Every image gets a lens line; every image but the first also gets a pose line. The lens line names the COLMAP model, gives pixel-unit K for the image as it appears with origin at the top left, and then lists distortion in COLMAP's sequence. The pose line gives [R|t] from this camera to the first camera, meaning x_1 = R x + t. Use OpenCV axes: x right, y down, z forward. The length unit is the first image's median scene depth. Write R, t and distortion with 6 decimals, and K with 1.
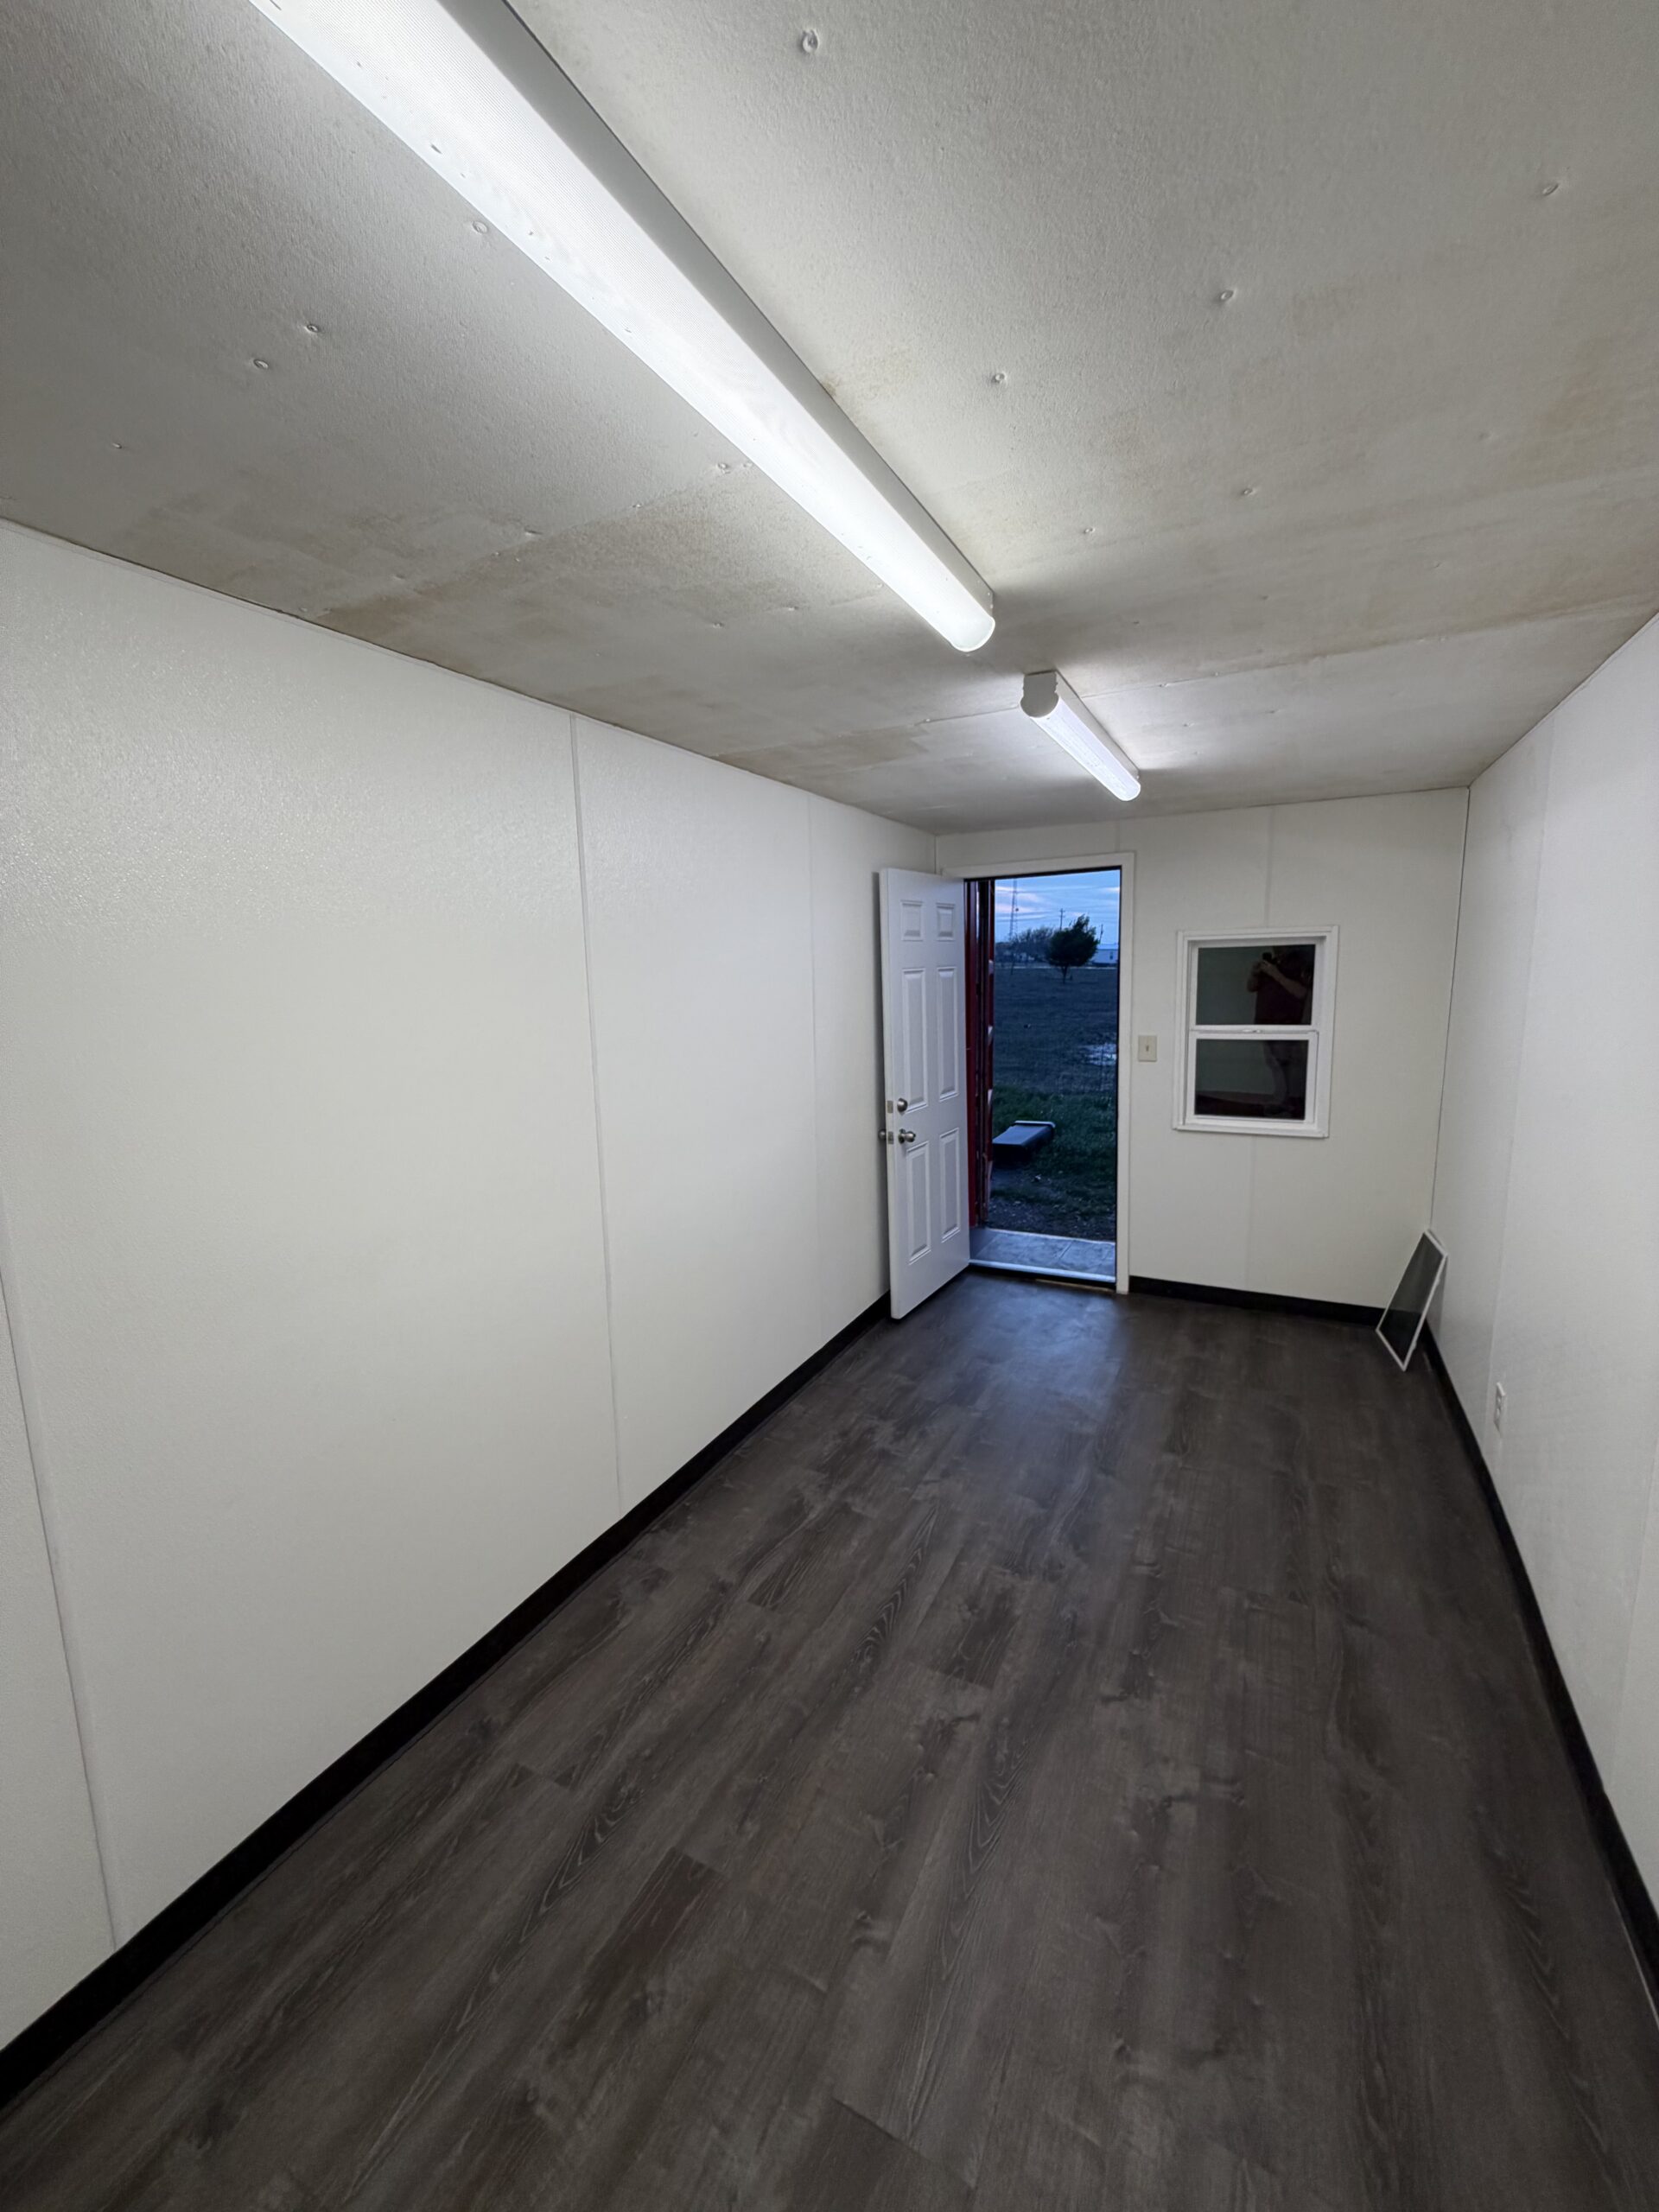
lens RADIAL K [[875.8, 0, 834.4], [0, 875.8, 1098.8], [0, 0, 1]] dist [-0.001896, 0.000536]
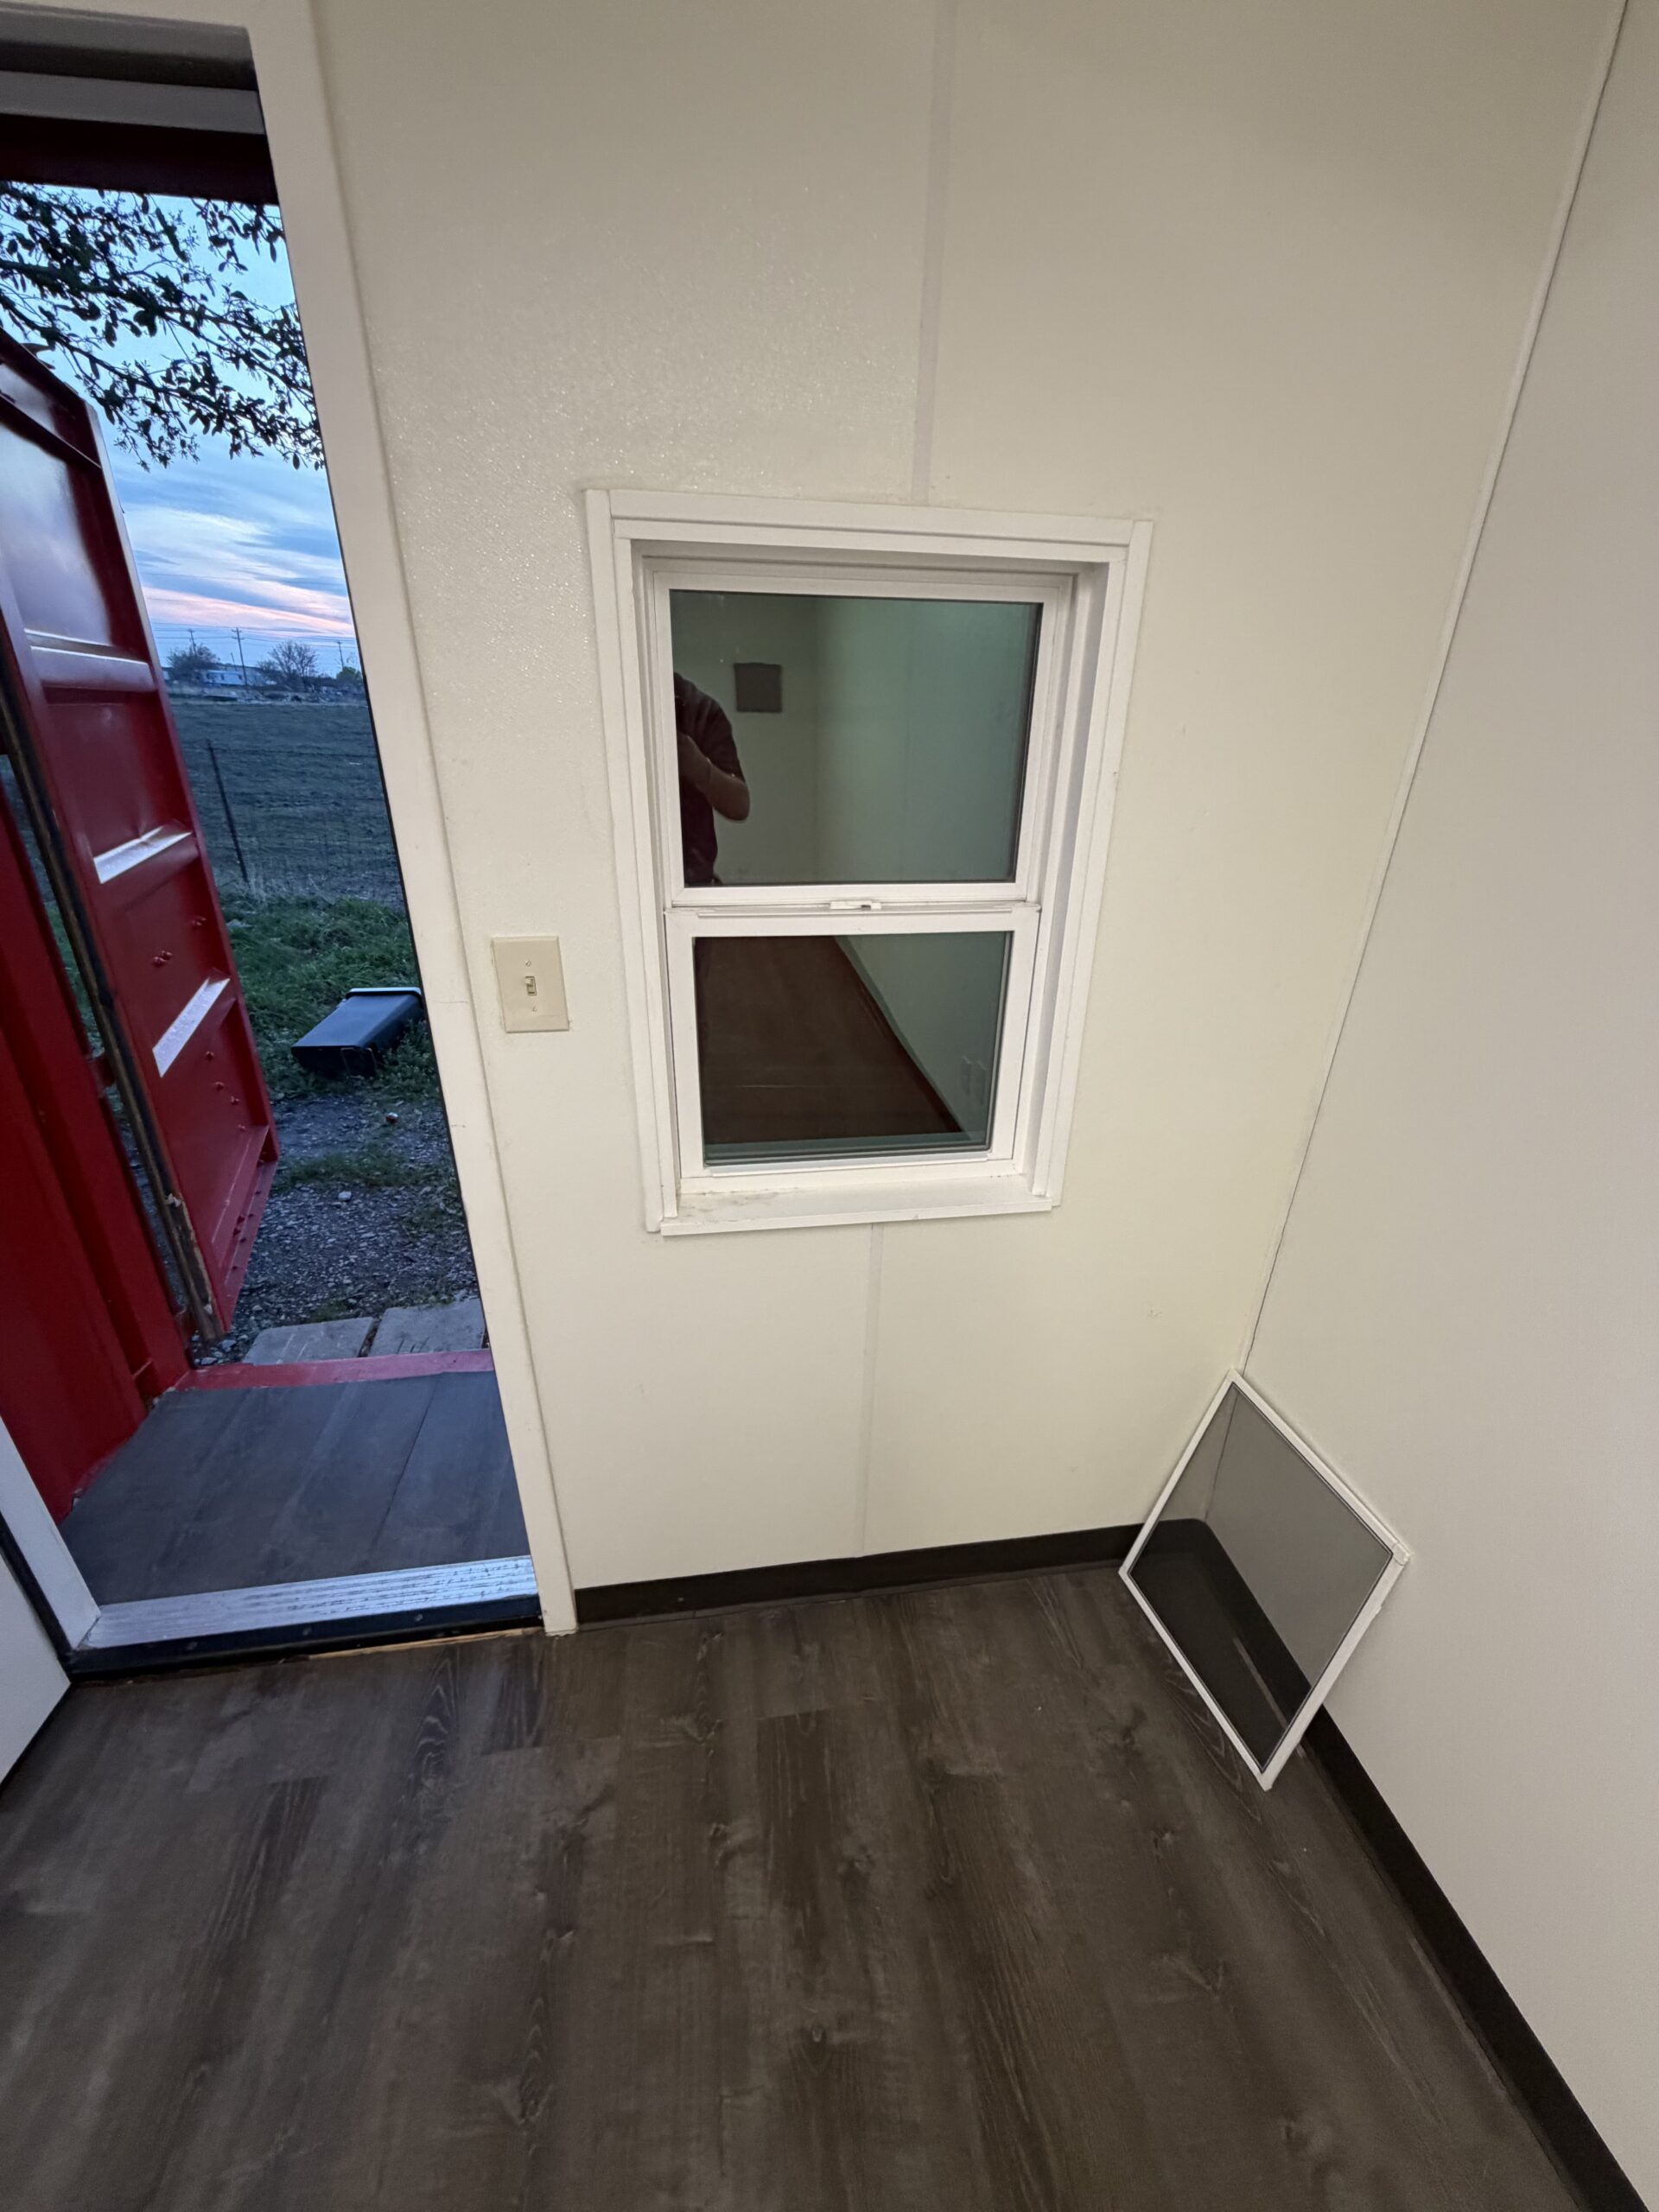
lens RADIAL K [[875.8, 0, 831.1], [0, 875.8, 1100.9], [0, 0, 1]] dist [-0.001896, 0.000536]
pose [[0.817386, -0.195620, 0.541861, 0.462443], [0.046074, 0.959768, 0.276989, -0.155768], [-0.574245, -0.201441, 0.793514, 1.194971]]
